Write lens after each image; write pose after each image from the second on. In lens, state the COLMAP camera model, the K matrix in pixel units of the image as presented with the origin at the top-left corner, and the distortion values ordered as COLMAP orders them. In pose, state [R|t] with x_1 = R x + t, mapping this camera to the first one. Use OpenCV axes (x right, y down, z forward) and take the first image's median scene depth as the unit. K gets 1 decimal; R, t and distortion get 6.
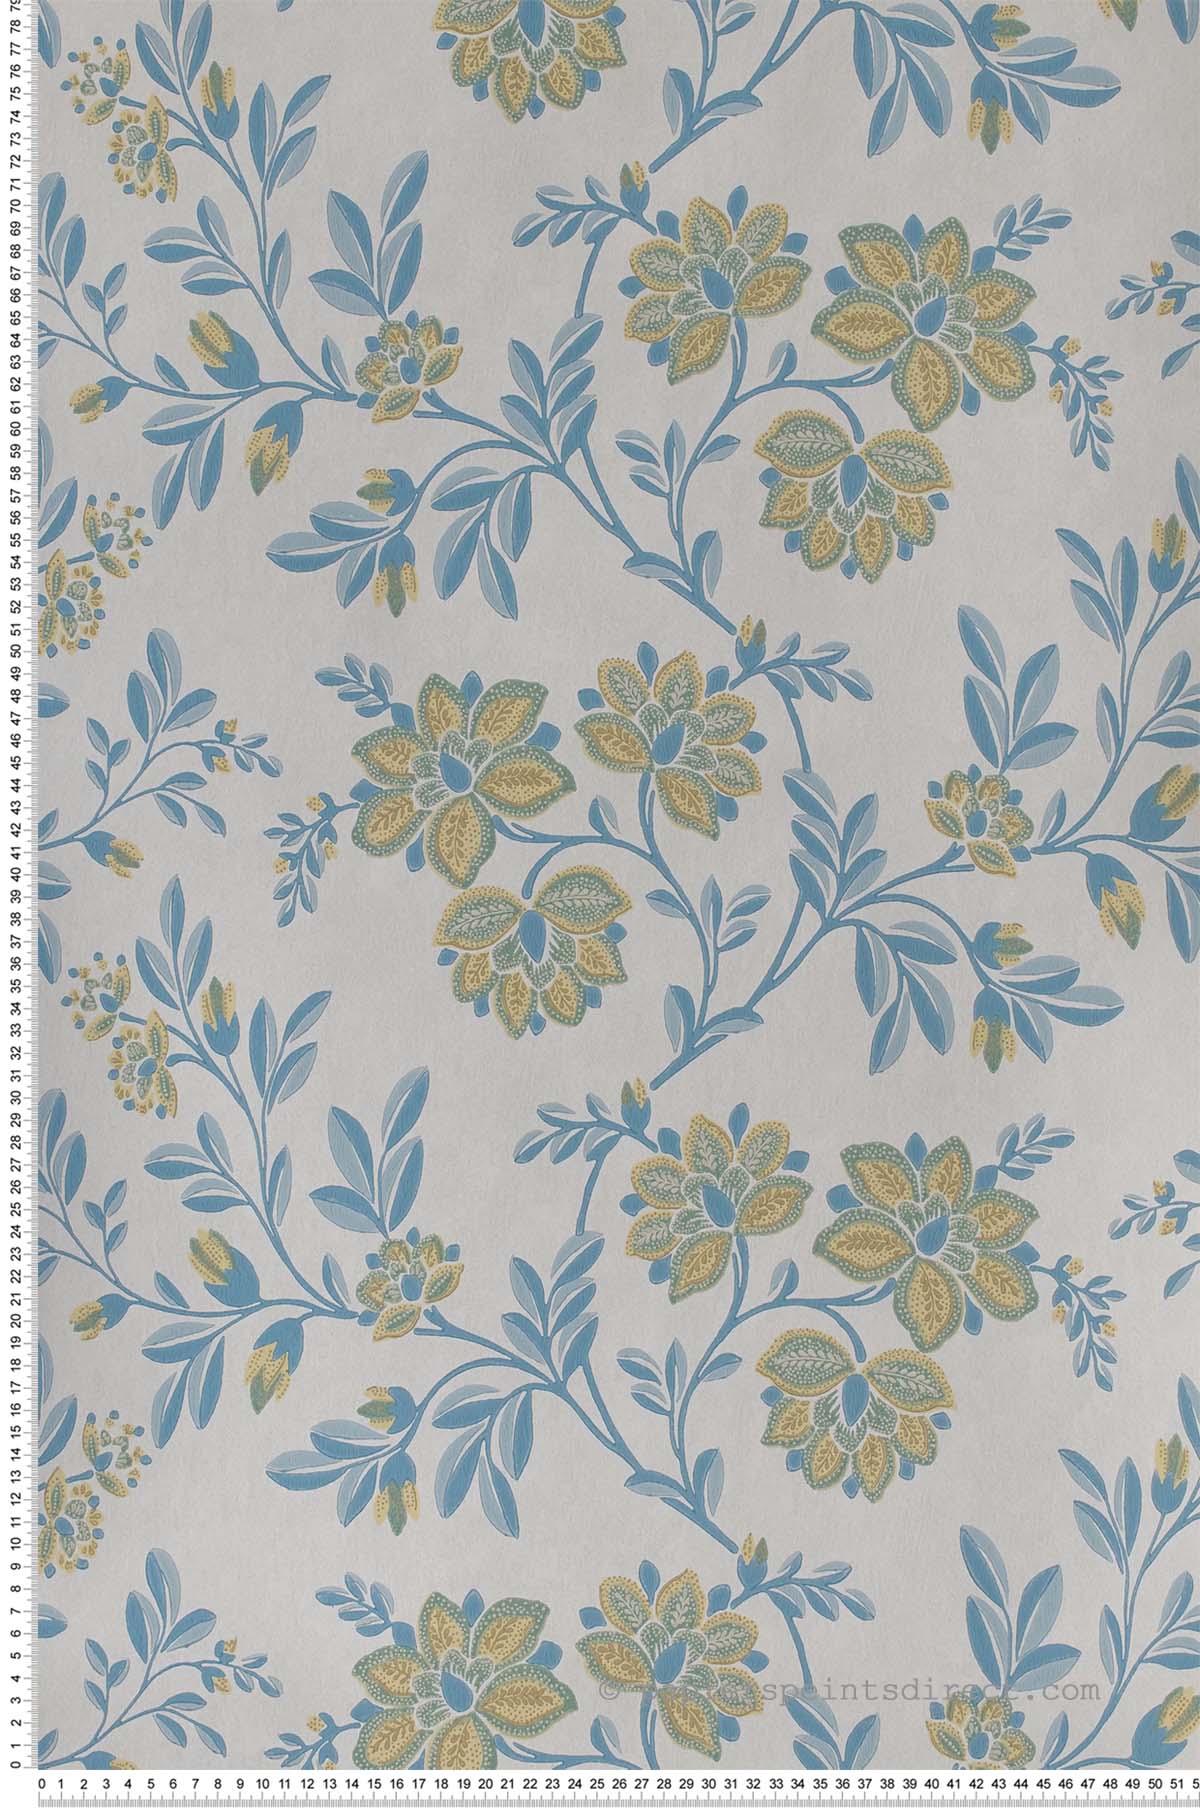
lens RADIAL K [[3148.5, 0, 612.8], [0, 3148.5, 901.5], [0, 0, 1]] dist [0.008626, 0.063549]
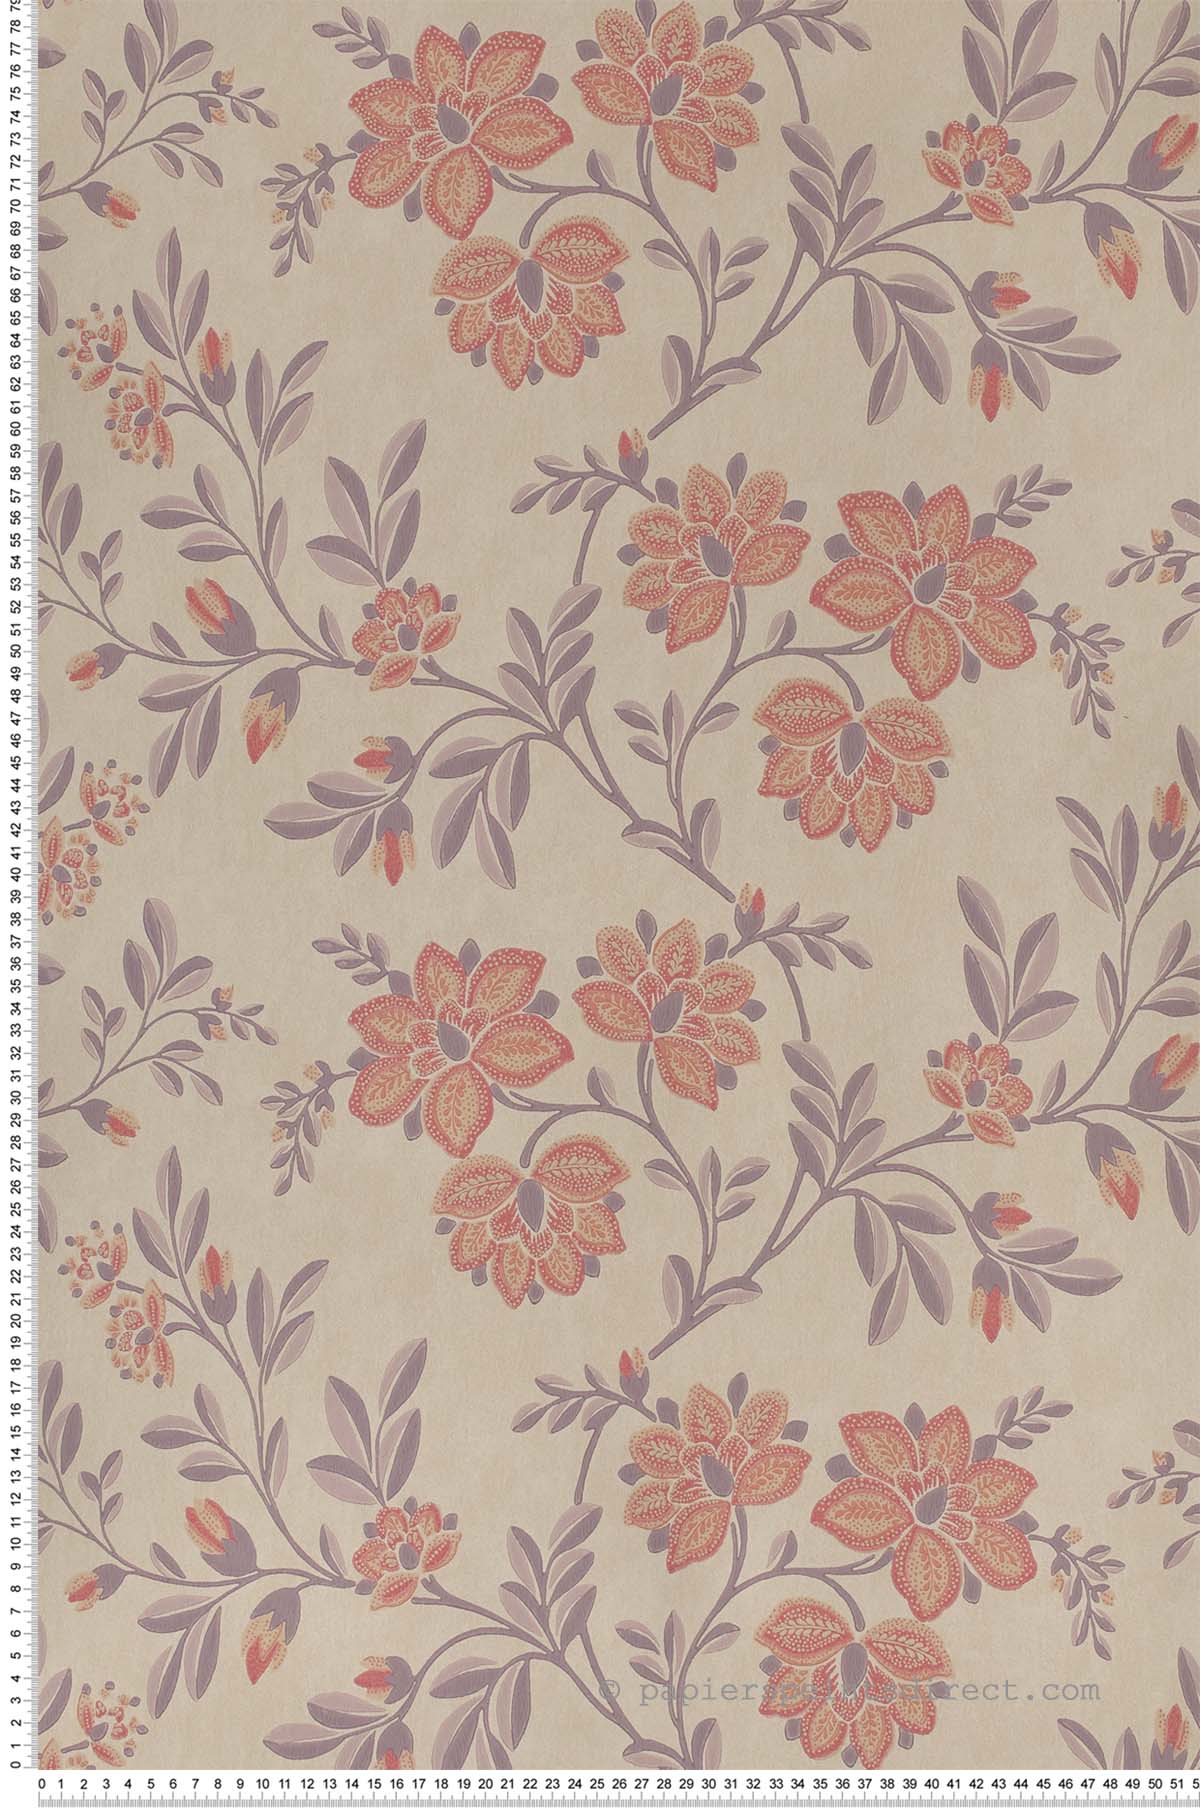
lens RADIAL K [[3159.2, 0, 615.9], [0, 3159.2, 900.6], [0, 0, 1]] dist [-0.010118, 0.012014]
pose [[0.999999, 0.000529, 0.001608, -0.000119], [-0.000540, 0.999976, 0.006895, -0.092425], [-0.001604, -0.006896, 0.999975, 0.000952]]
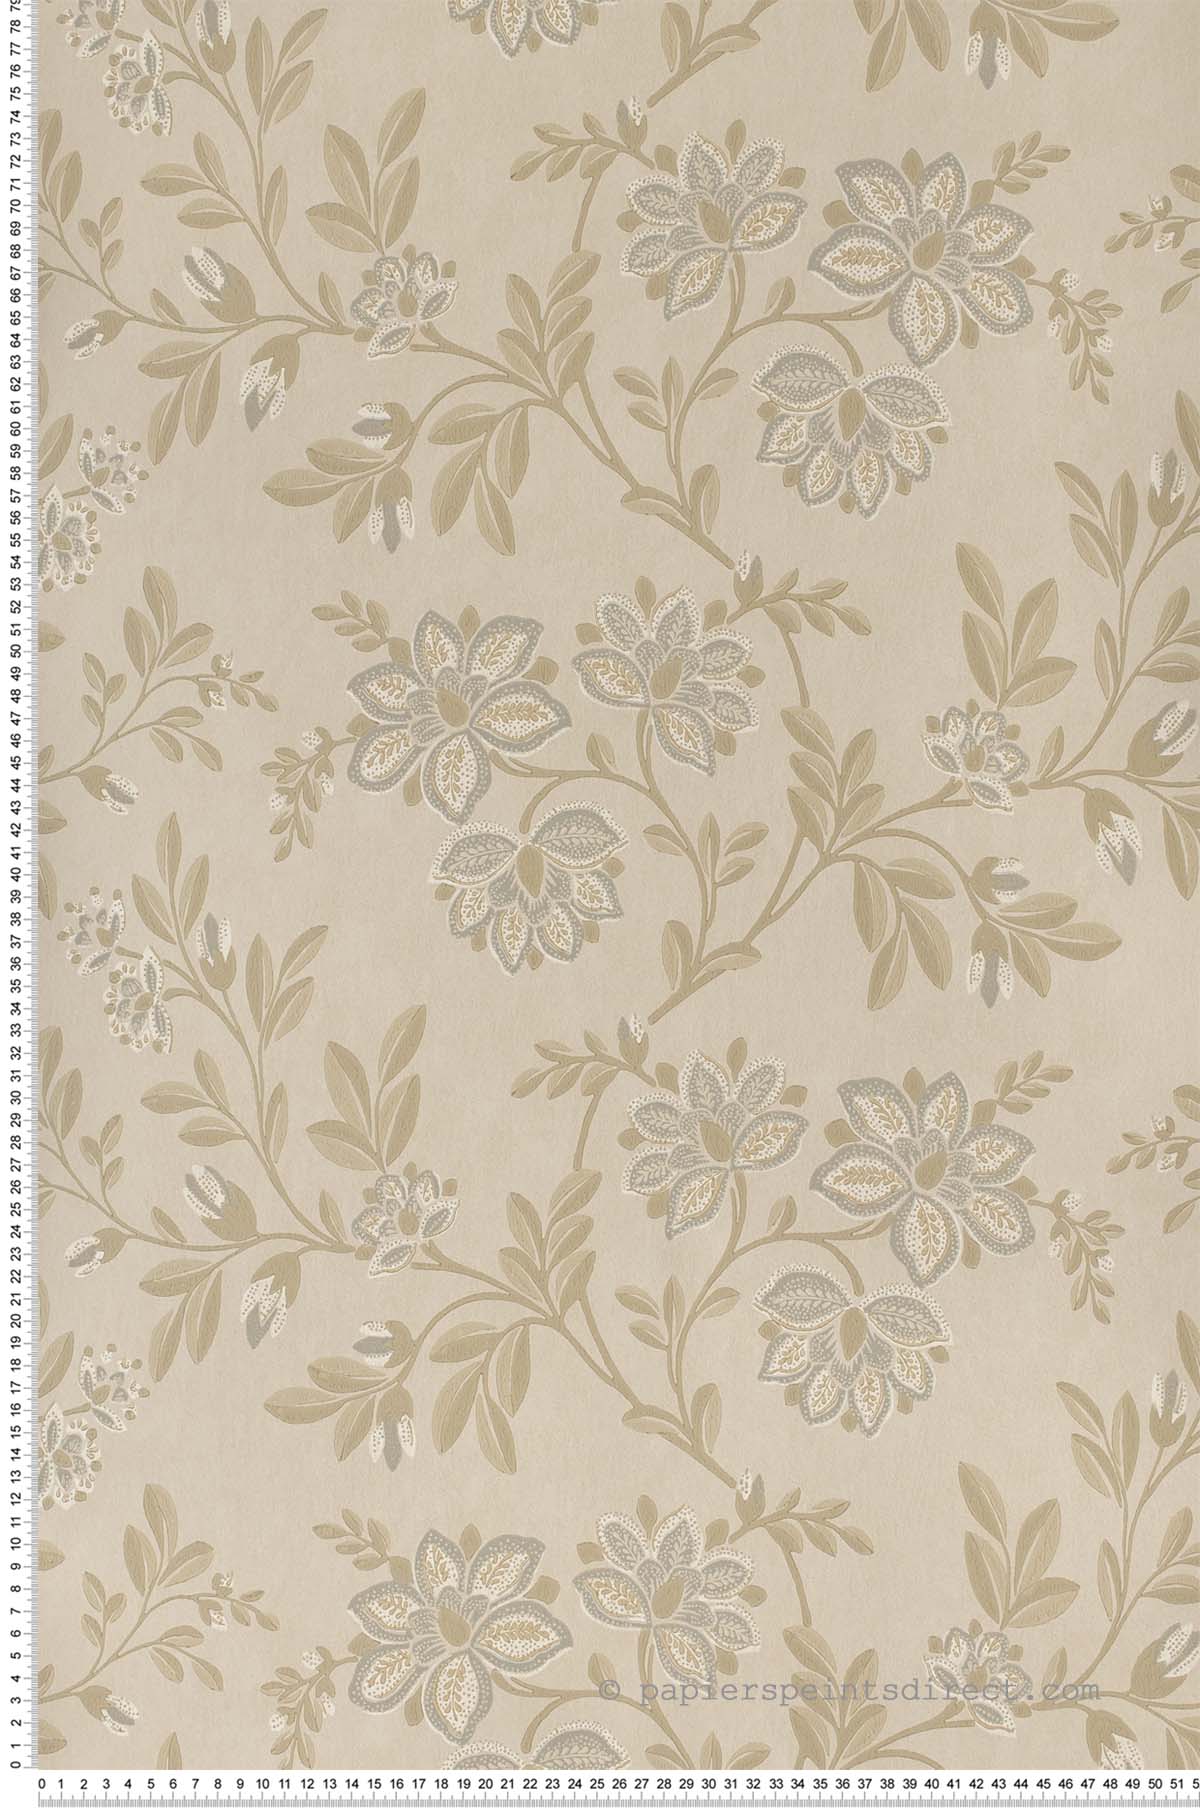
lens RADIAL K [[3156.7, 0, 600.0], [0, 3156.7, 904.0], [0, 0, 1]] dist [-0.007342, 0.120136]
pose [[0.999995, 0.000016, -0.003248, 0.000026], [-0.000005, 0.999994, 0.003432, 0.018018], [0.003248, -0.003432, 0.999989, -0.000163]]
